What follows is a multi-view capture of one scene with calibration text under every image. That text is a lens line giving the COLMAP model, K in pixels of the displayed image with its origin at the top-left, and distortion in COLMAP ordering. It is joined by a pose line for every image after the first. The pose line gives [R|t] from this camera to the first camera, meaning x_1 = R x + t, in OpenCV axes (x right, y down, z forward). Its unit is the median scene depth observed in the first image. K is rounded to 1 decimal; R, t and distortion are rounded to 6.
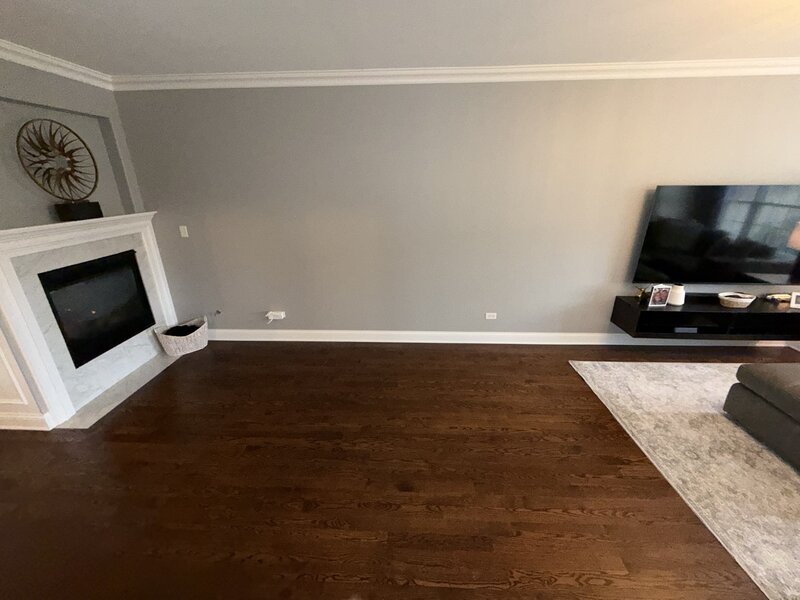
lens RADIAL K [[329.1, 0, 400.0], [0, 329.1, 300.0], [0, 0, 1]] dist [-0.000168, -0.000166]
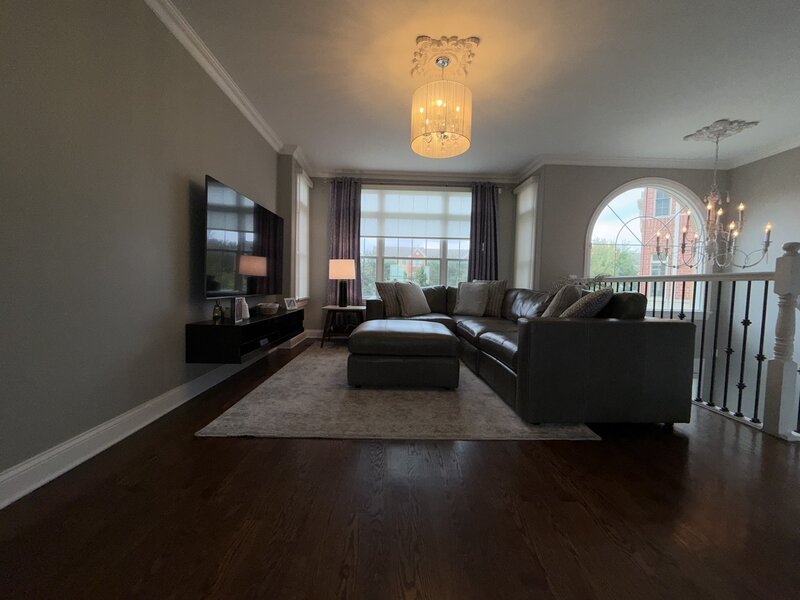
lens RADIAL K [[329.1, 0, 400.0], [0, 329.1, 300.0], [0, 0, 1]] dist [-0.000168, -0.000166]
pose [[-0.070893, -0.040015, 0.996681, -0.074647], [0.322260, 0.944693, 0.060850, 0.048153], [-0.943993, 0.325504, -0.054077, 0.661369]]
